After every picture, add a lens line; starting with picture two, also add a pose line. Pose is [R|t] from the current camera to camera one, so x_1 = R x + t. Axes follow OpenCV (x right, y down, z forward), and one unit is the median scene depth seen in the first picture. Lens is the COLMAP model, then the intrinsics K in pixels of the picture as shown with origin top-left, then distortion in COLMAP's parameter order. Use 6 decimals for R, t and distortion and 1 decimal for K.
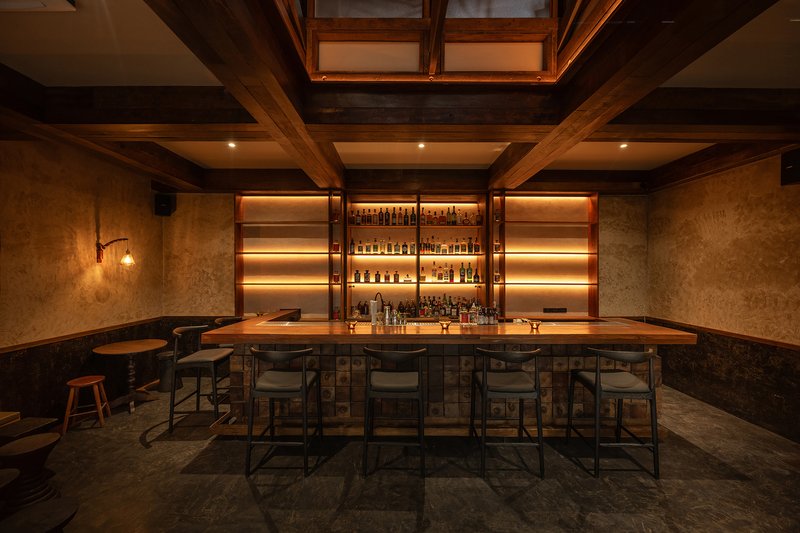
lens RADIAL K [[321.6, 0, 400.8], [0, 321.6, 270.4], [0, 0, 1]] dist [-0.000816, 0.001108]
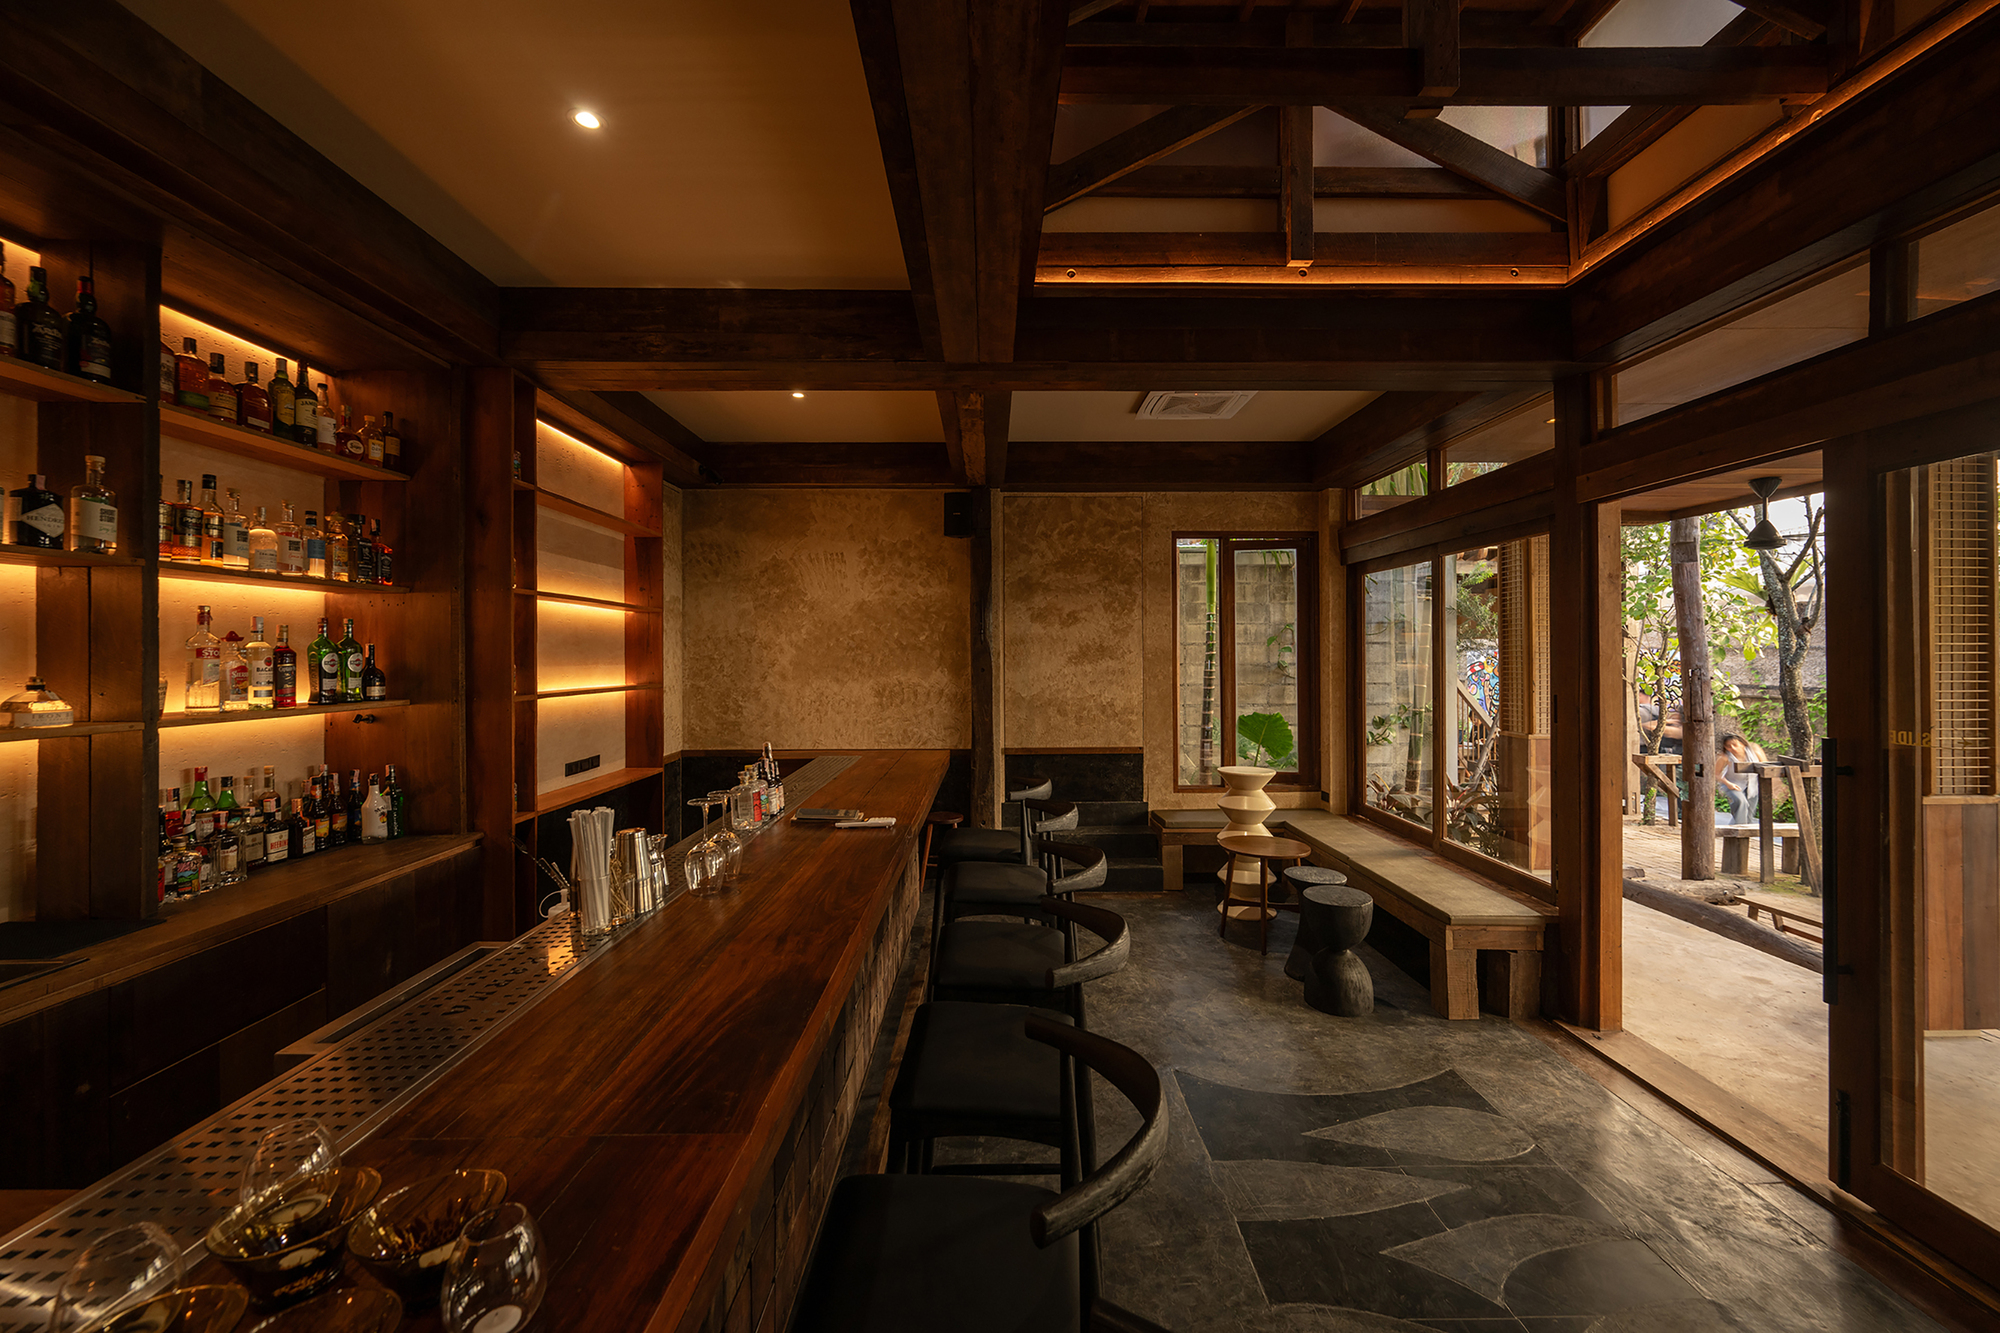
lens RADIAL K [[803.9, 0, 1004.8], [0, 803.9, 653.4], [0, 0, 1]] dist [-0.000816, 0.001108]
pose [[-0.015529, -0.002181, 0.999877, -0.500000], [0.006304, 0.999978, 0.002279, 0.003474], [-0.999860, 0.006339, -0.015514, 0.671383]]
